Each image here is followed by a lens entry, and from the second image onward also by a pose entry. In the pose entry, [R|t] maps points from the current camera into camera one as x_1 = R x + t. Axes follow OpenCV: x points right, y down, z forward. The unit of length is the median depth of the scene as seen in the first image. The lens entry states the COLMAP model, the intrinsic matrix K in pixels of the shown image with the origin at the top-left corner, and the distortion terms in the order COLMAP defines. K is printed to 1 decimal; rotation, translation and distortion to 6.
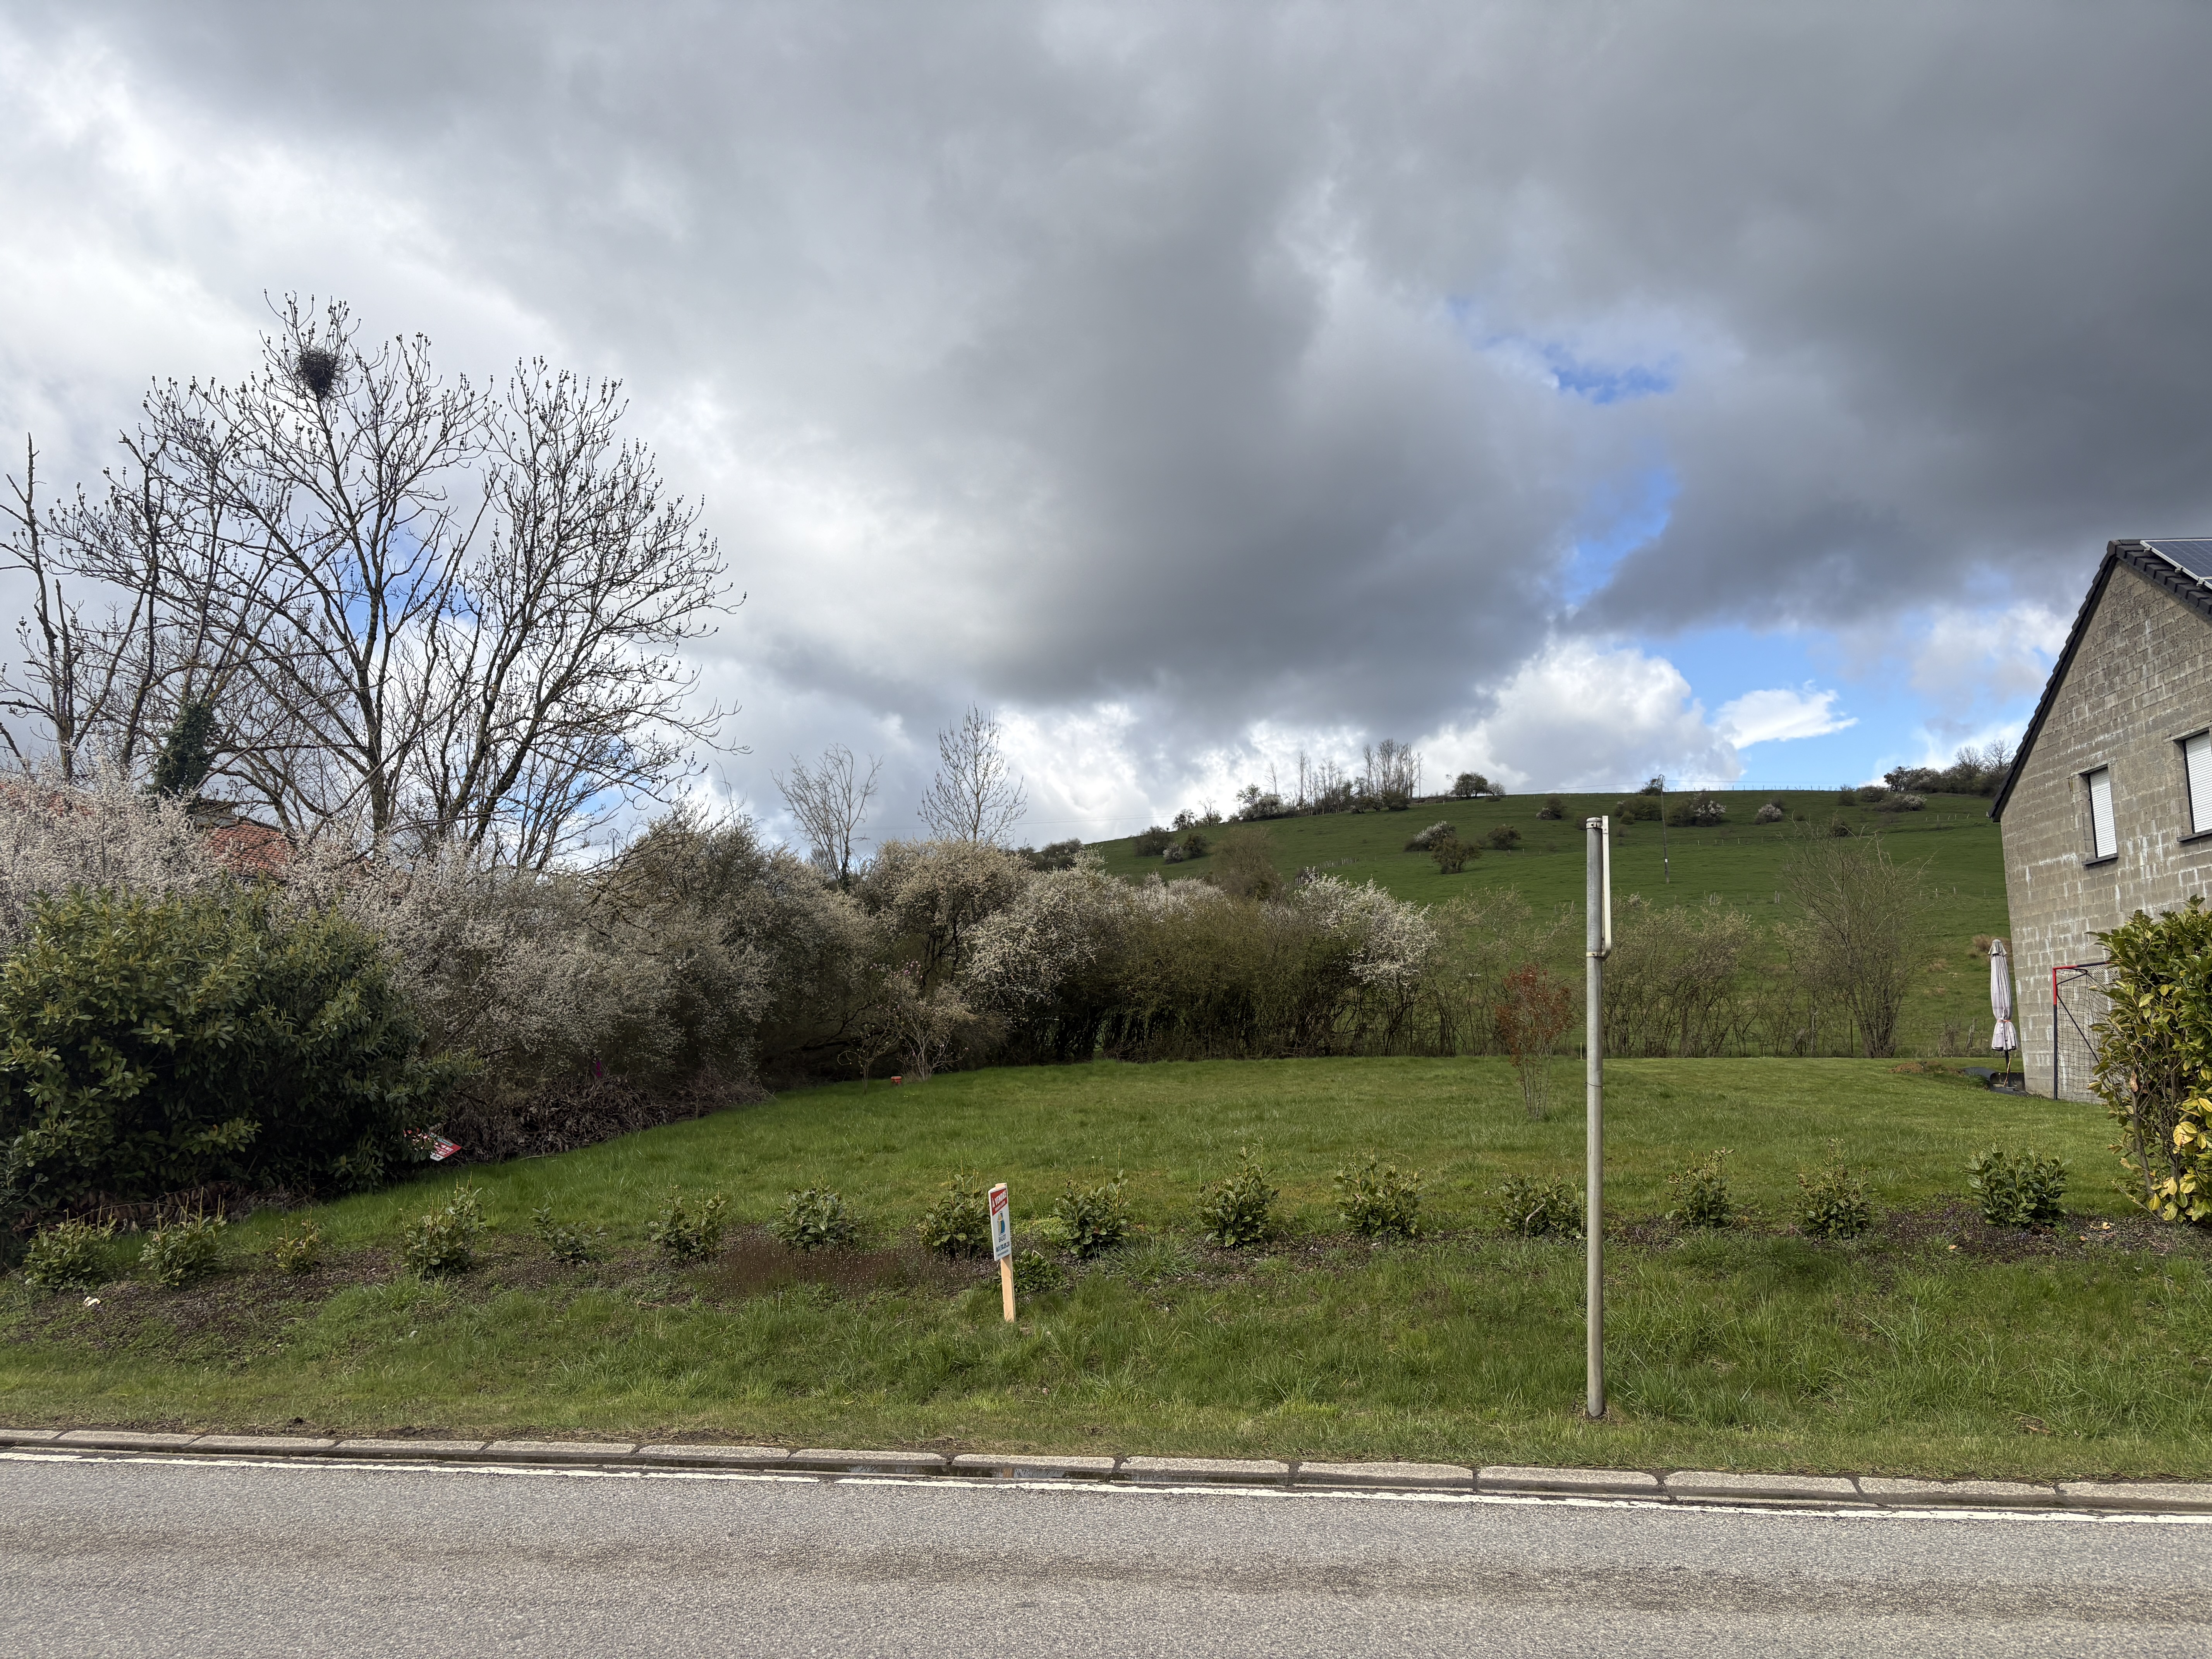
lens RADIAL K [[1660.8, 0, 1098.3], [0, 1660.8, 839.8], [0, 0, 1]] dist [0.064426, -0.067942]
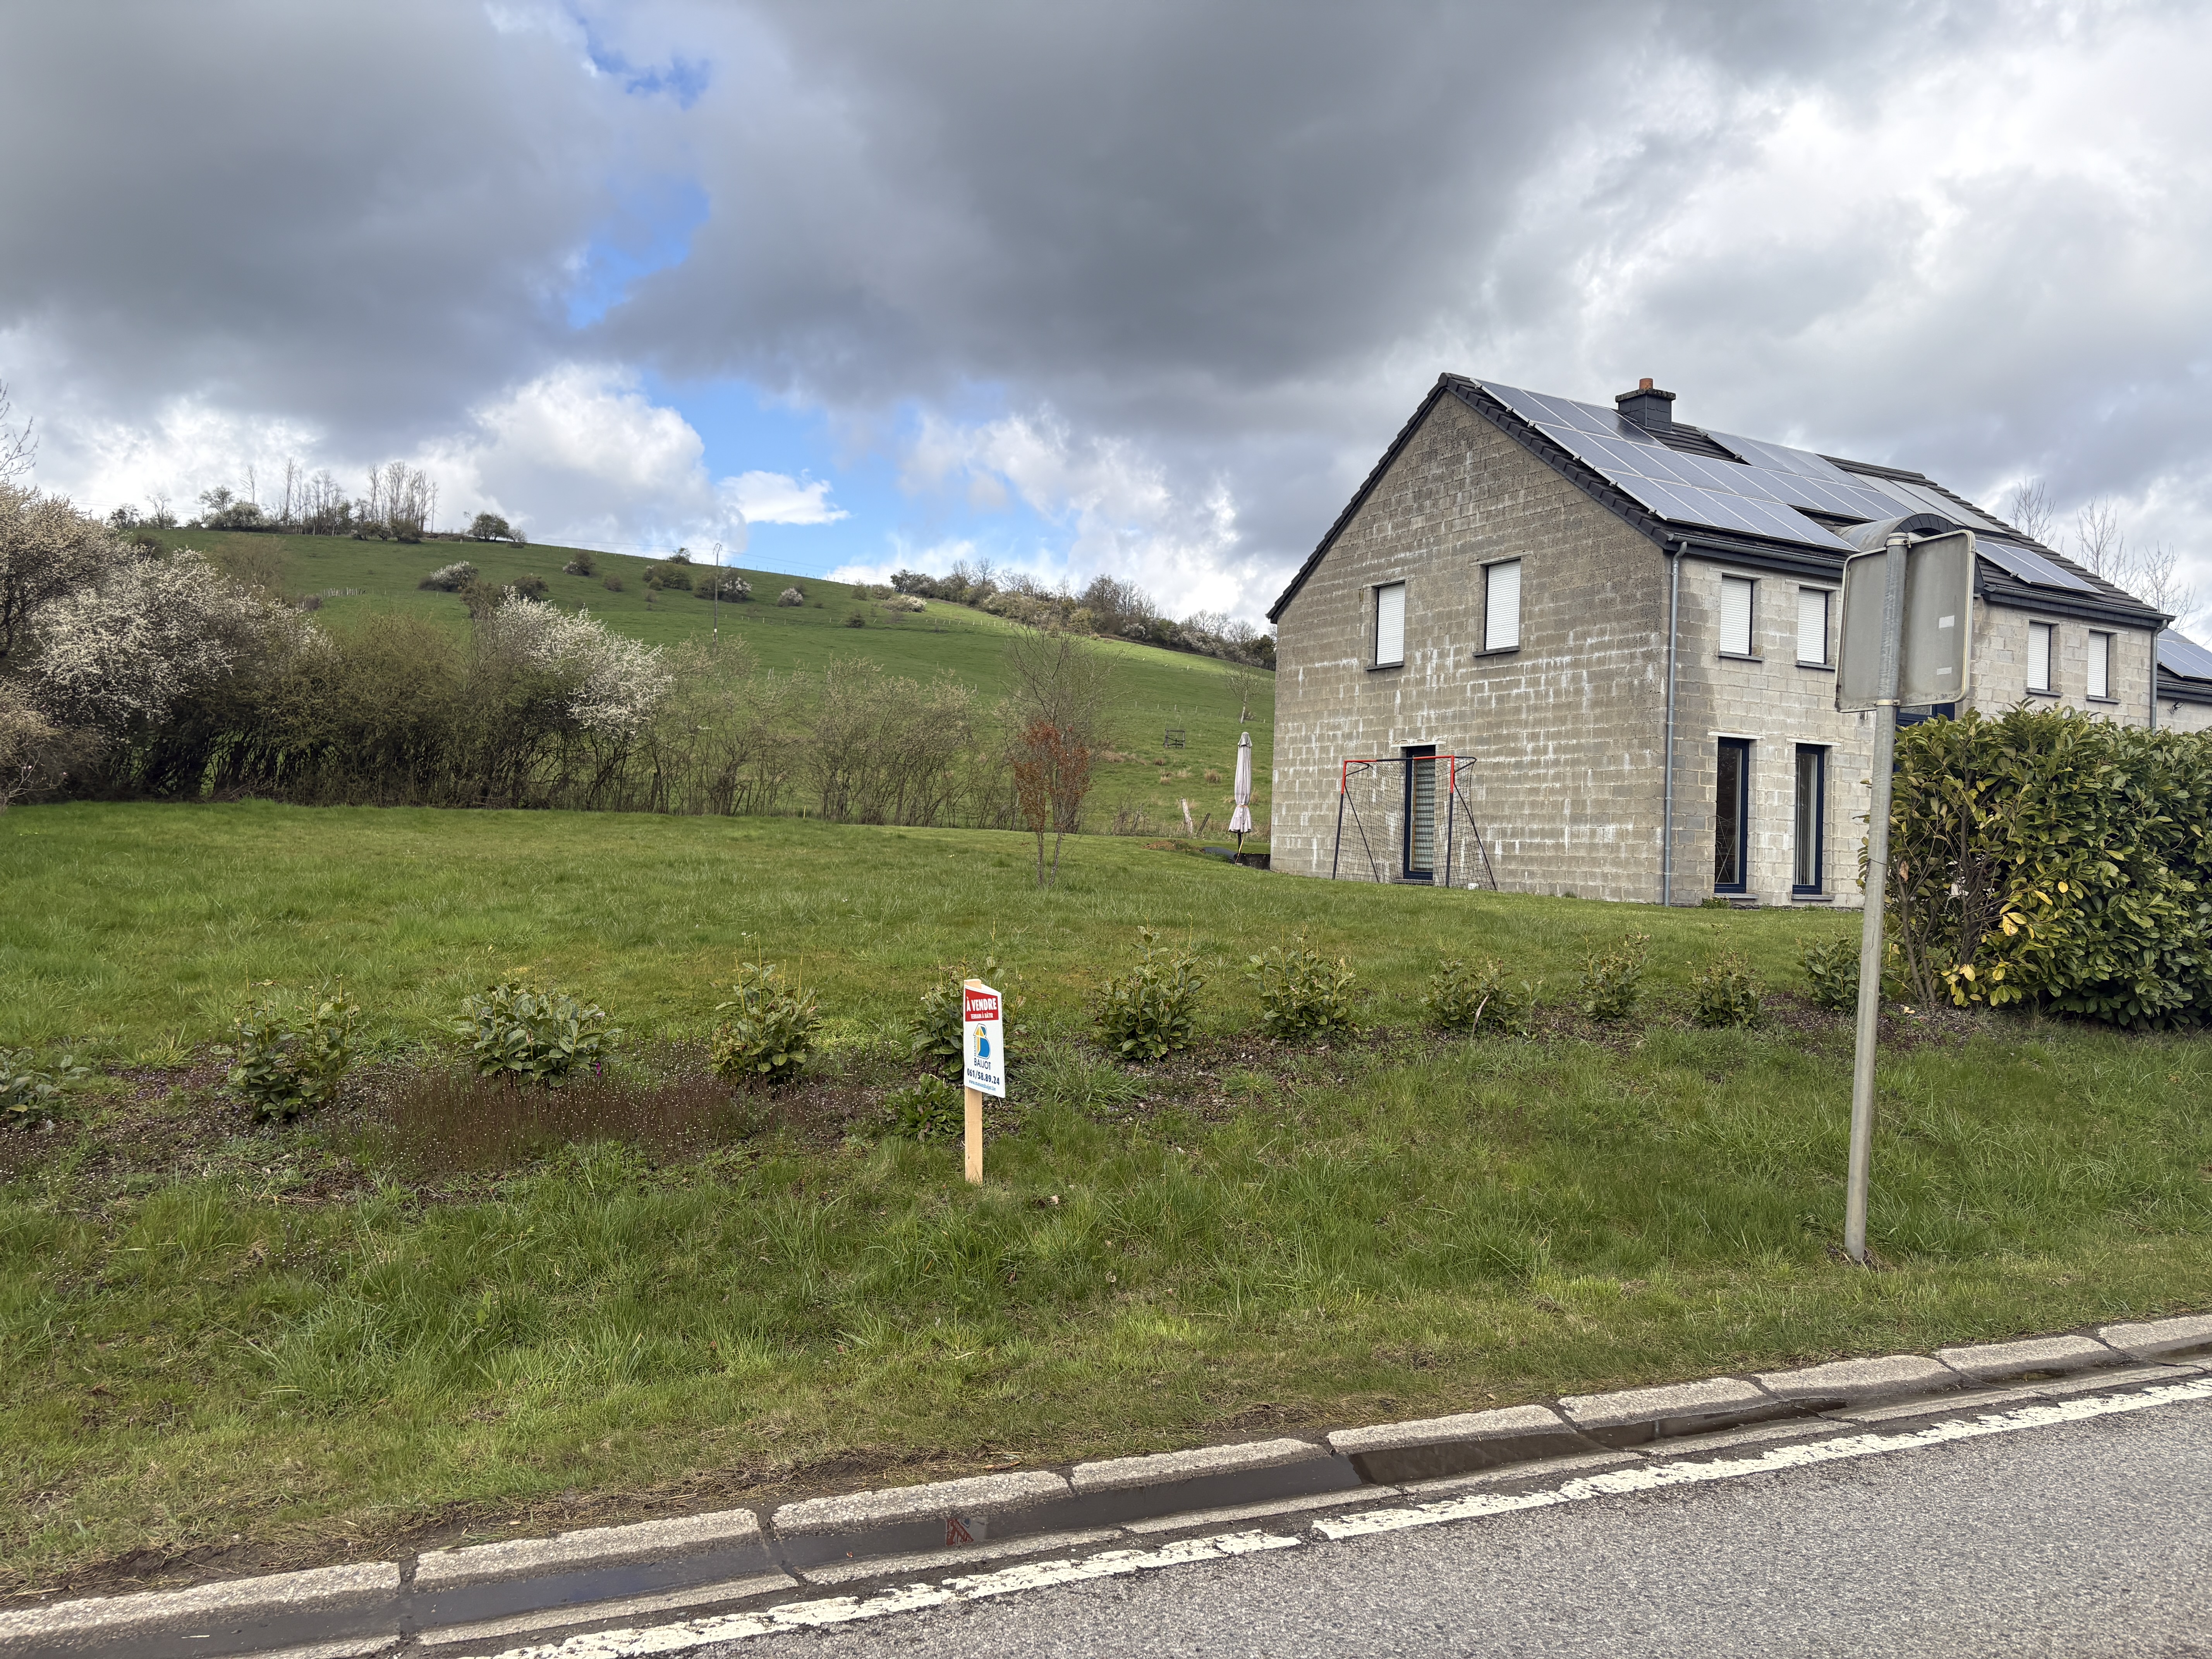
lens RADIAL K [[1660.8, 0, 1128.7], [0, 1660.8, 830.7], [0, 0, 1]] dist [0.064426, -0.067942]
pose [[0.821585, 0.043786, 0.568402, -0.150592], [-0.119441, 0.988138, 0.096525, 0.031508], [-0.557433, -0.147194, 0.817070, 0.177447]]
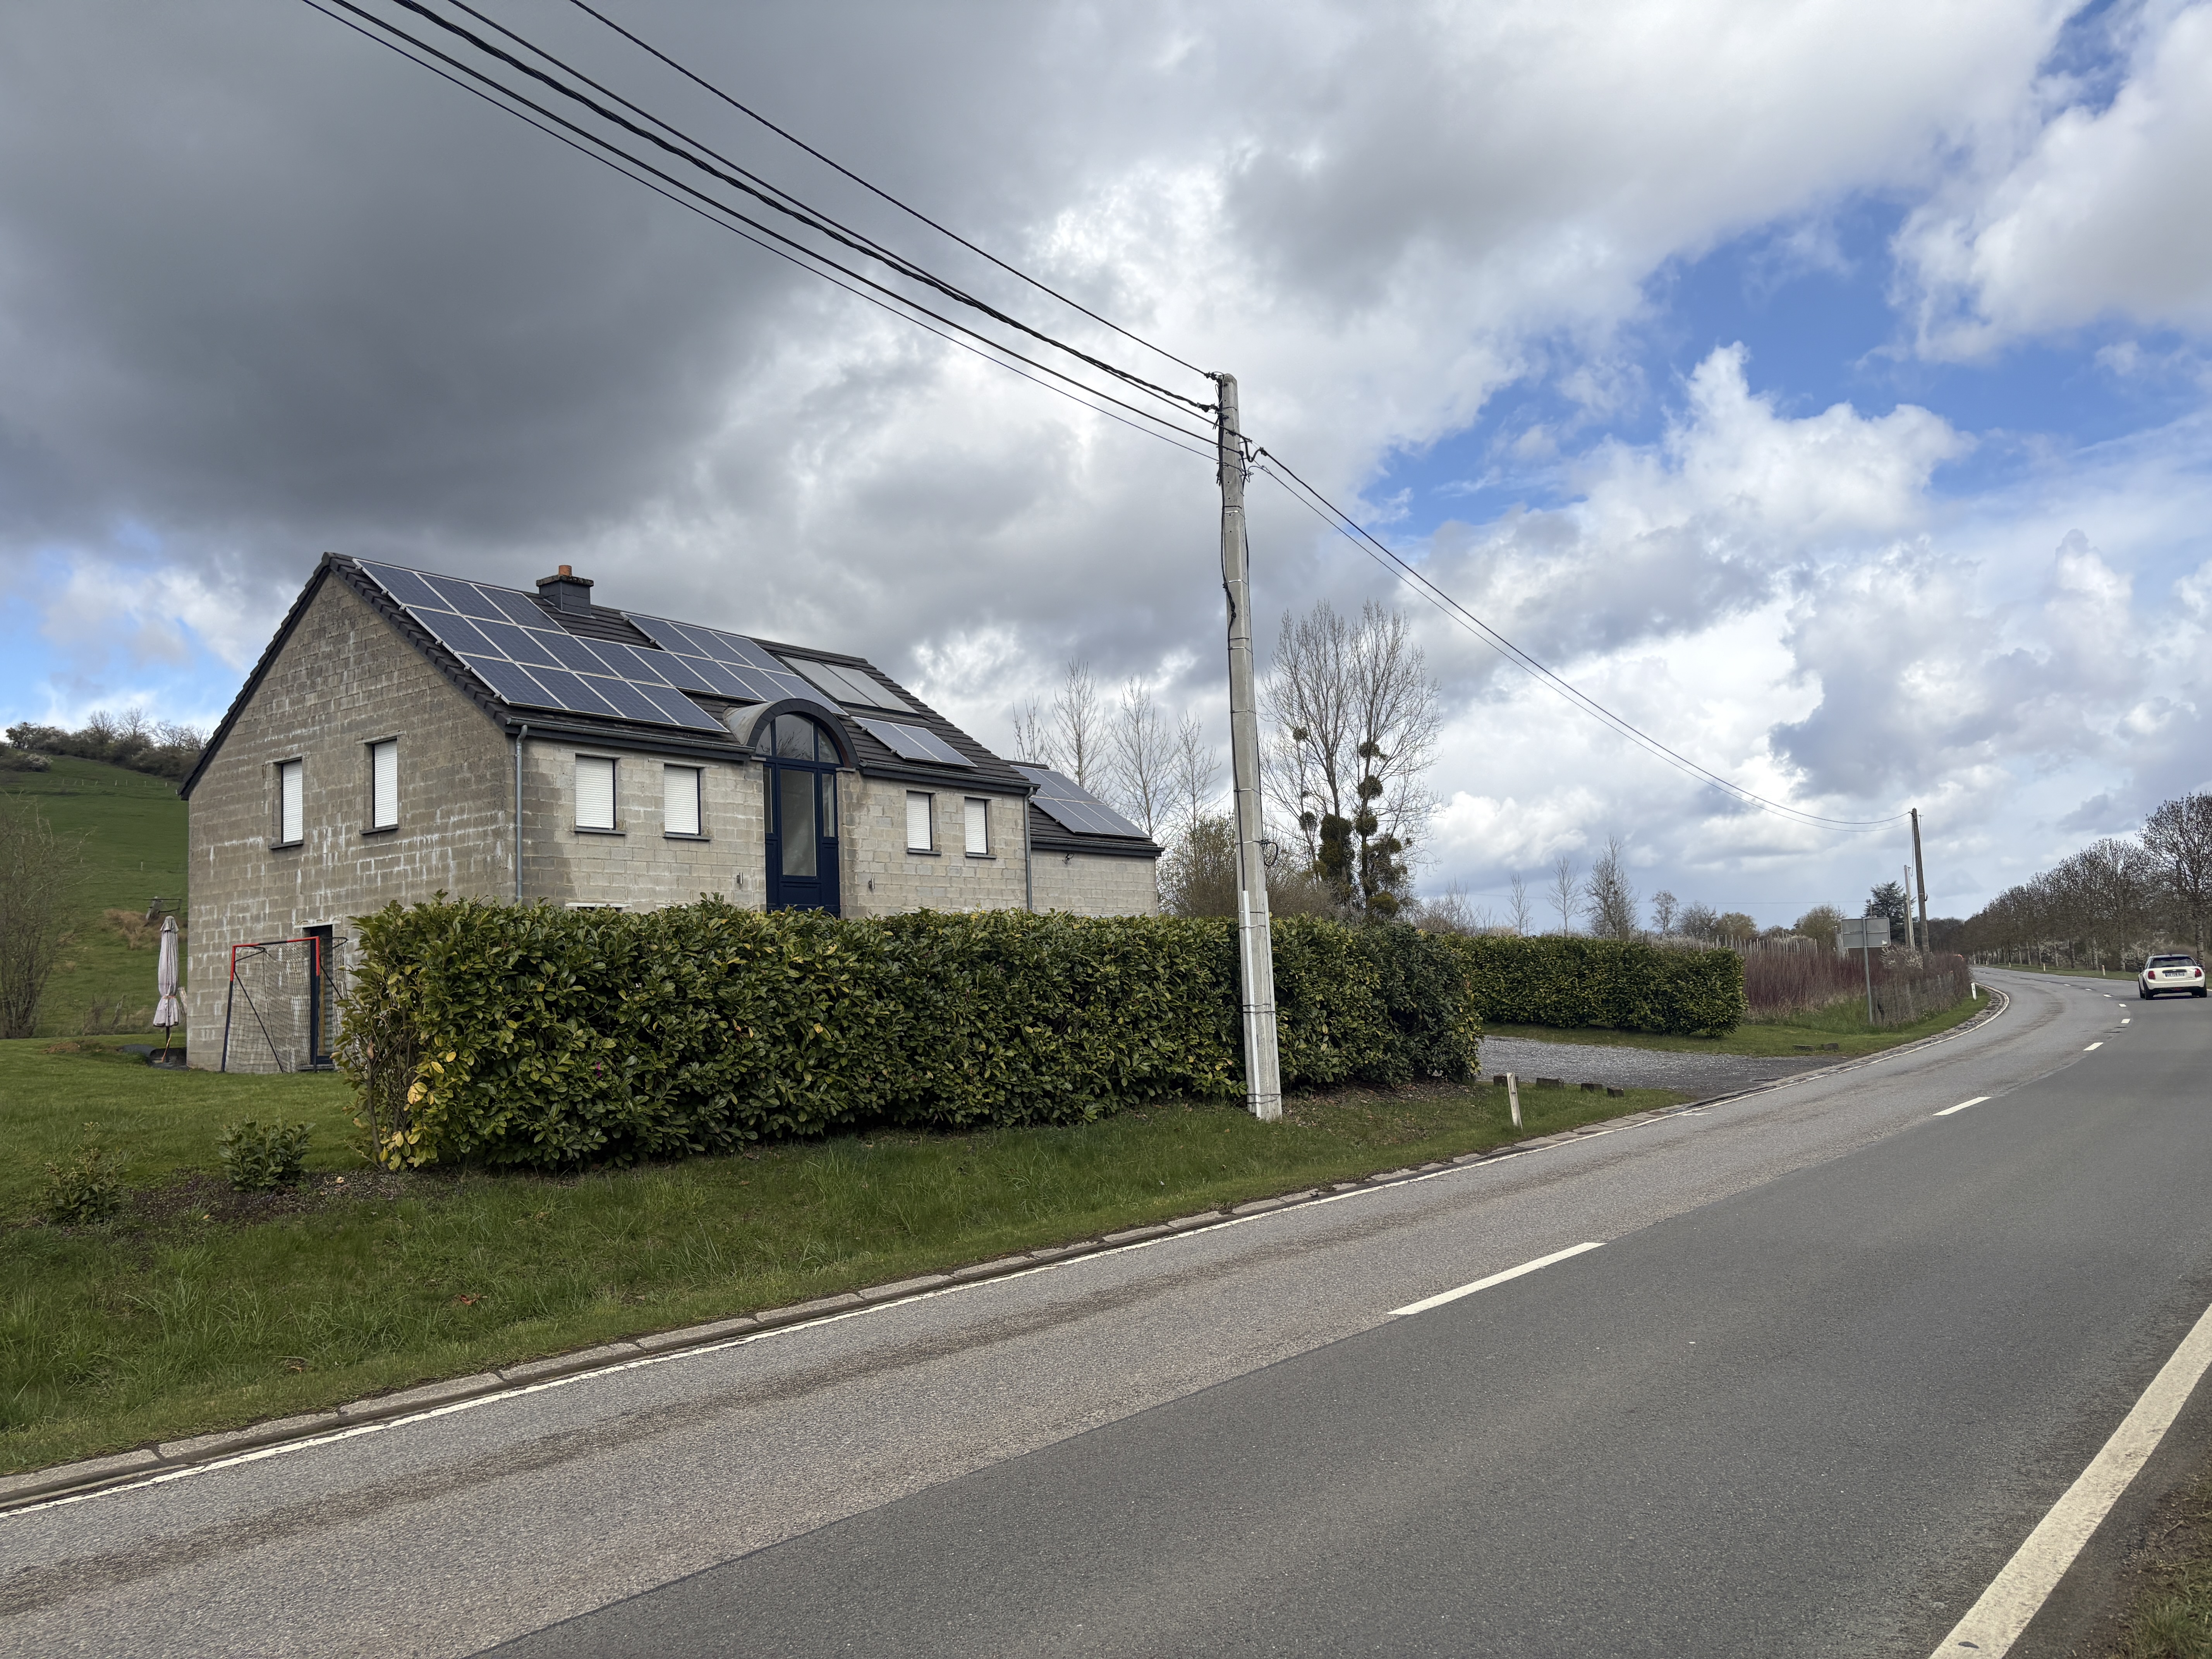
lens RADIAL K [[1660.8, 0, 1134.9], [0, 1660.8, 834.7], [0, 0, 1]] dist [0.064426, -0.067942]
pose [[0.508391, 0.073294, 0.858001, -0.043435], [-0.083541, 0.995869, -0.035571, -0.001718], [-0.857064, -0.053594, 0.512414, -0.005632]]
